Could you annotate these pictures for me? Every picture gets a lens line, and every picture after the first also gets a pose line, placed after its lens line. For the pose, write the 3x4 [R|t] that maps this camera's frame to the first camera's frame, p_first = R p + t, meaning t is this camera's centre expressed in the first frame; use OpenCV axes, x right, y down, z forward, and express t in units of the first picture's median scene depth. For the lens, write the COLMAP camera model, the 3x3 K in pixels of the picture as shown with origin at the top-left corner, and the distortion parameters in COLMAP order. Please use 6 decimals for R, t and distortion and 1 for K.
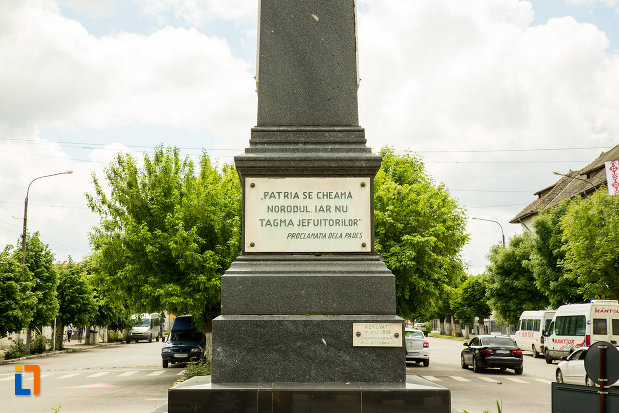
lens RADIAL K [[1076.6, 0, 308.0], [0, 1076.6, 201.0], [0, 0, 1]] dist [0.204119, 0.000000]
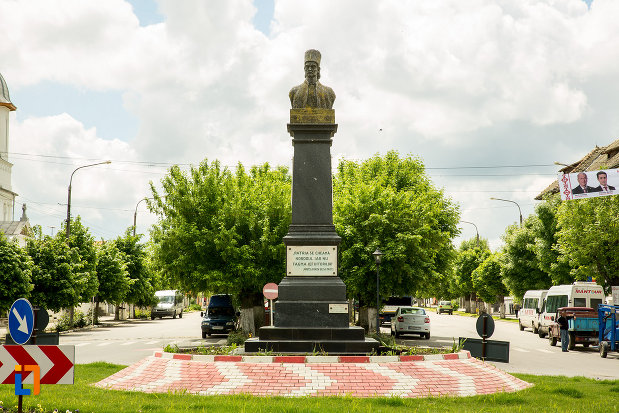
lens RADIAL K [[1277.6, 0, 307.8], [0, 1277.6, 208.7], [0, 0, 1]] dist [0.303839, 0.000000]
pose [[0.999797, 0.002113, -0.020017, 0.012751], [-0.001278, 0.999133, 0.041612, -0.059583], [0.020088, -0.041578, 0.998933, -0.504296]]
